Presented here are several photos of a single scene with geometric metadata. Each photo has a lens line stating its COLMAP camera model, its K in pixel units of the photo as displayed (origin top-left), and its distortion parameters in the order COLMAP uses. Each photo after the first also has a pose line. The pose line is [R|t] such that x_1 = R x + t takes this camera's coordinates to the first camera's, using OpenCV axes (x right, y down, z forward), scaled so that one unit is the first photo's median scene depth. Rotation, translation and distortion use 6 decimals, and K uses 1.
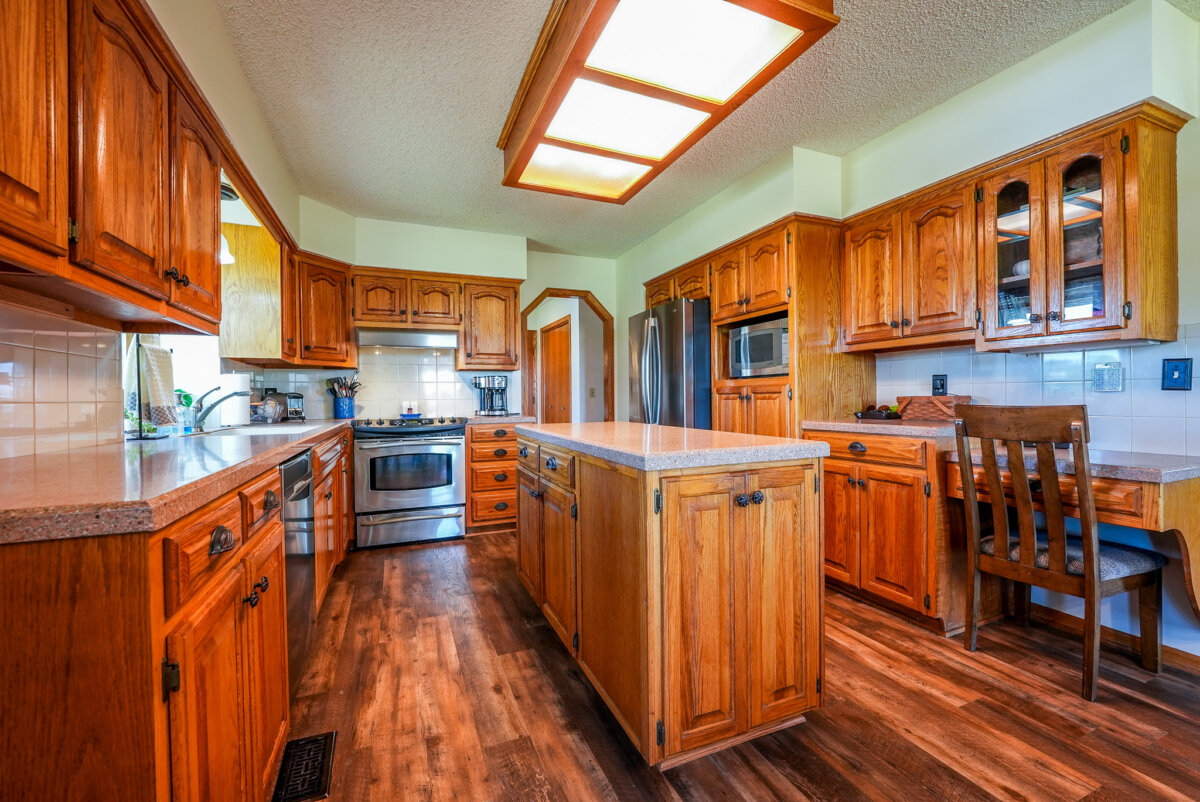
lens RADIAL K [[490.2, 0, 600.0], [0, 490.2, 401.0], [0, 0, 1]] dist [-0.004435, -0.003414]
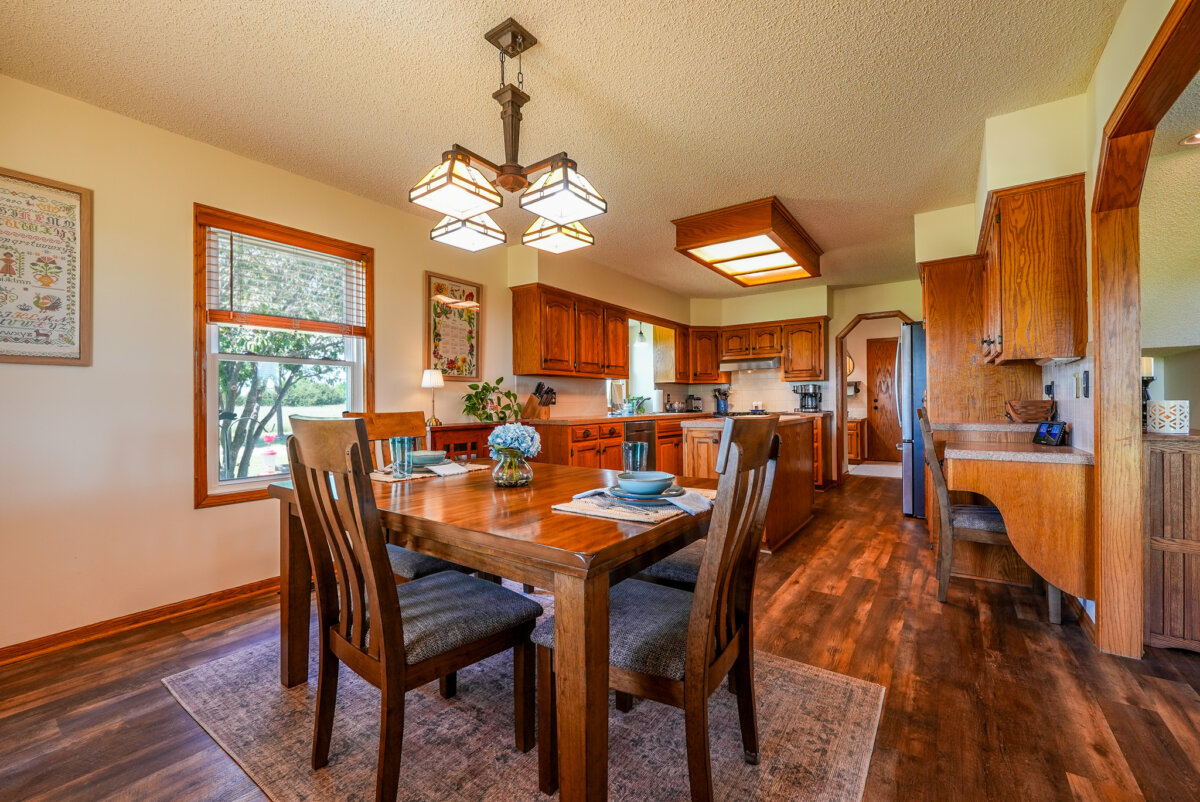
lens RADIAL K [[490.2, 0, 600.0], [0, 490.2, 401.0], [0, 0, 1]] dist [-0.004435, -0.003414]
pose [[0.524876, 0.002985, -0.851174, 1.412877], [-0.000210, 0.999994, 0.003378, -0.015148], [0.851179, -0.001595, 0.524874, -0.580176]]
